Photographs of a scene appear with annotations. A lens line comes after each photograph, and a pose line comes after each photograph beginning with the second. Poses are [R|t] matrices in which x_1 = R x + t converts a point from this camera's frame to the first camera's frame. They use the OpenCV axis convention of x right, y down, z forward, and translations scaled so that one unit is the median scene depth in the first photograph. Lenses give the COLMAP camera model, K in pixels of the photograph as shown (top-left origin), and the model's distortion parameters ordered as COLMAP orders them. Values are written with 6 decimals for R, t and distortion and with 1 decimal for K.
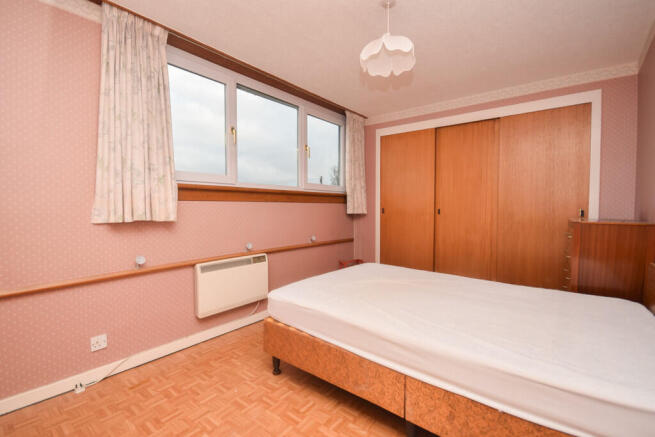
lens RADIAL K [[294.7, 0, 328.0], [0, 294.7, 218.9], [0, 0, 1]] dist [0.019297, -0.000085]
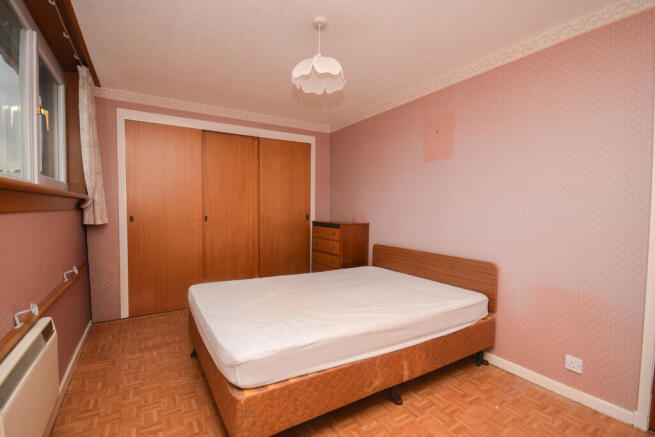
lens RADIAL K [[306.0, 0, 327.4], [0, 306.0, 204.2], [0, 0, 1]] dist [-0.021704, -0.000046]
pose [[0.341943, 0.005897, 0.939702, -0.554858], [0.034831, 0.999214, -0.018945, -0.049461], [-0.939075, 0.039209, 0.341469, 0.407211]]
